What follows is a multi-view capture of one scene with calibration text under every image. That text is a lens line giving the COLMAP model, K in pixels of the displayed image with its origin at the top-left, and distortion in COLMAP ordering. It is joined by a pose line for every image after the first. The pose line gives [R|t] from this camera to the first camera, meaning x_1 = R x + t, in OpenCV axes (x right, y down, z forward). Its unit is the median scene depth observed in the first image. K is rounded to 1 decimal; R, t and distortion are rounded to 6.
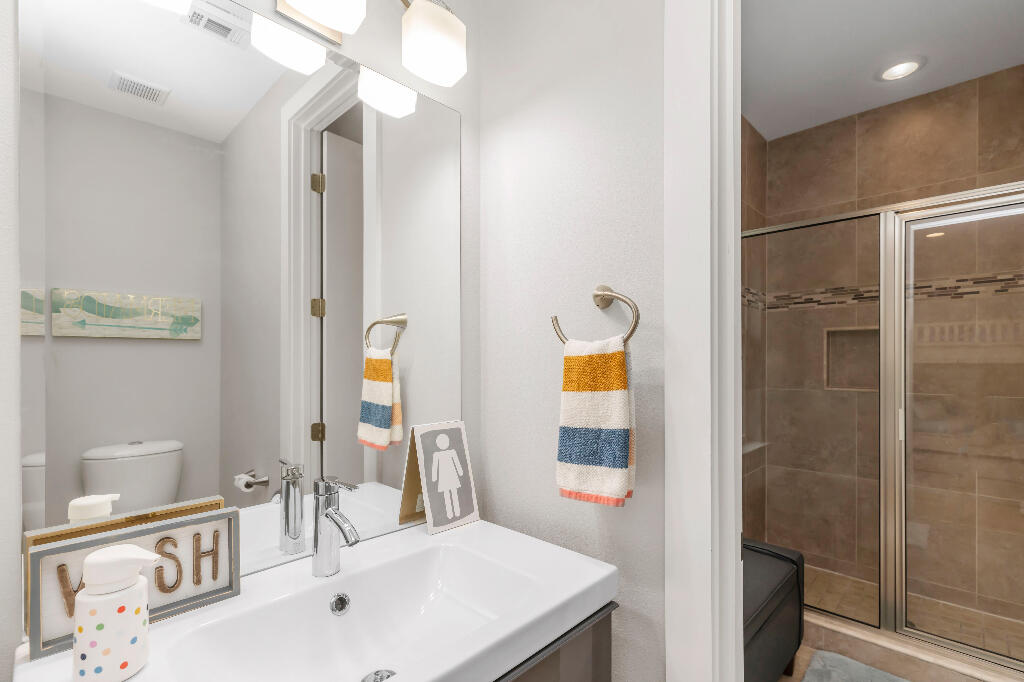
lens RADIAL K [[465.4, 0, 537.5], [0, 465.4, 369.4], [0, 0, 1]] dist [0.002735, -0.000799]
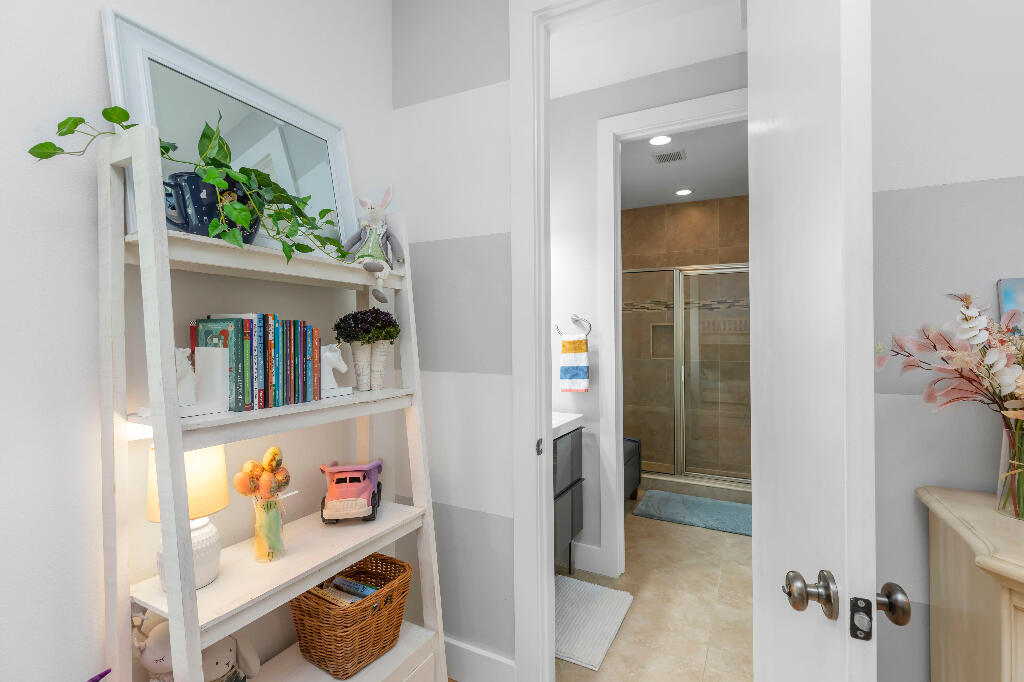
lens RADIAL K [[465.4, 0, 529.4], [0, 465.4, 341.1], [0, 0, 1]] dist [0.002735, -0.000799]
pose [[0.958774, 0.003175, 0.284153, -0.442787], [0.002736, 0.999788, -0.020403, 0.014348], [-0.284158, 0.020339, 0.958562, -0.759908]]
